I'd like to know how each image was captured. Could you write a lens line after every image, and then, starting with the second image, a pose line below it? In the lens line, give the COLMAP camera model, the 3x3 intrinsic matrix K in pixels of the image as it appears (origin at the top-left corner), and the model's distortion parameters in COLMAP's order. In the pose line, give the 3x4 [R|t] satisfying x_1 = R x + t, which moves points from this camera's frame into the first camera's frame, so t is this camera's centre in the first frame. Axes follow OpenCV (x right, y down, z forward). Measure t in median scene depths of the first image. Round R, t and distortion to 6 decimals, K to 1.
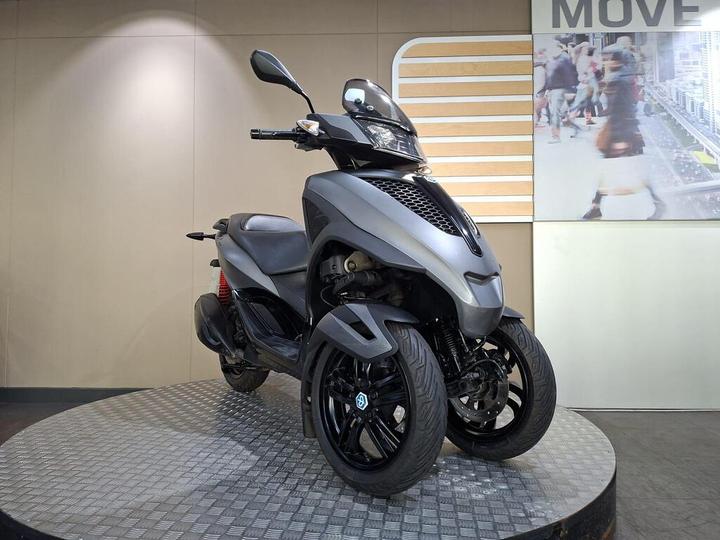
lens RADIAL K [[500.2, 0, 351.8], [0, 500.2, 264.5], [0, 0, 1]] dist [0.037988, -0.033623]
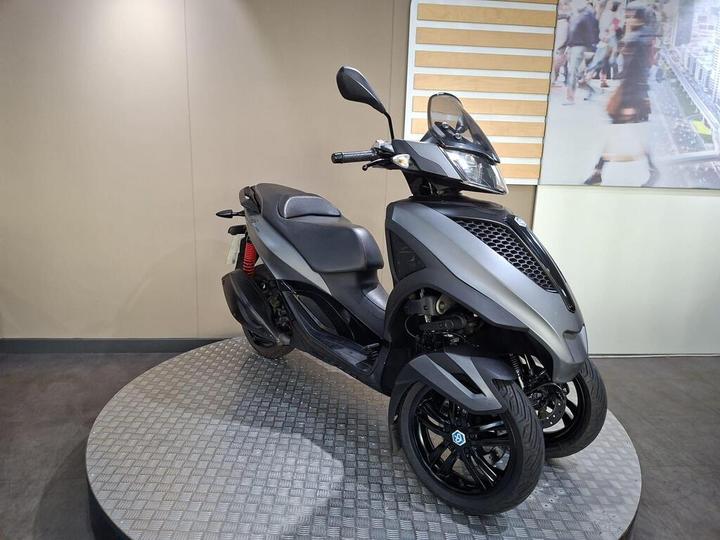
lens RADIAL K [[501.4, 0, 344.3], [0, 501.4, 271.8], [0, 0, 1]] dist [0.033180, -0.032537]
pose [[0.992250, 0.000008, 0.124258, -0.159346], [-0.030483, 0.969457, 0.243359, -0.151244], [-0.120461, -0.245261, 0.961944, 0.012928]]
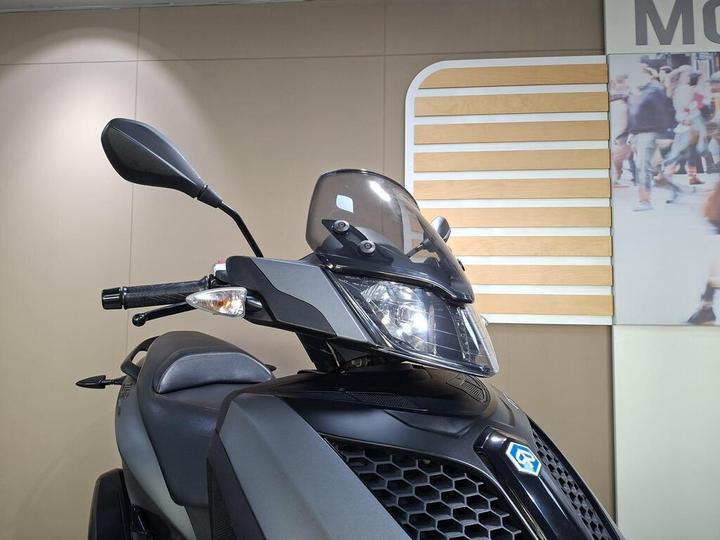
lens RADIAL K [[501.4, 0, 344.3], [0, 501.4, 271.8], [0, 0, 1]] dist [0.033180, -0.032537]
pose [[0.999517, 0.001236, -0.031058, 0.016105], [-0.001590, 0.999934, -0.011380, -0.149371], [0.031042, 0.011424, 0.999453, 0.297344]]
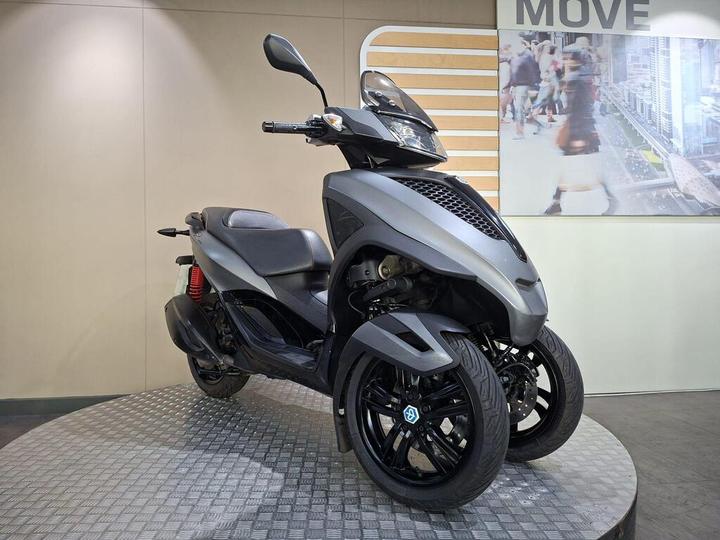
lens RADIAL K [[501.4, 0, 344.3], [0, 501.4, 271.8], [0, 0, 1]] dist [0.033180, -0.032537]
pose [[0.989286, -0.012084, 0.145489, -0.098821], [0.006342, 0.999185, 0.039866, -0.016051], [-0.145852, -0.038516, 0.988556, 0.032017]]
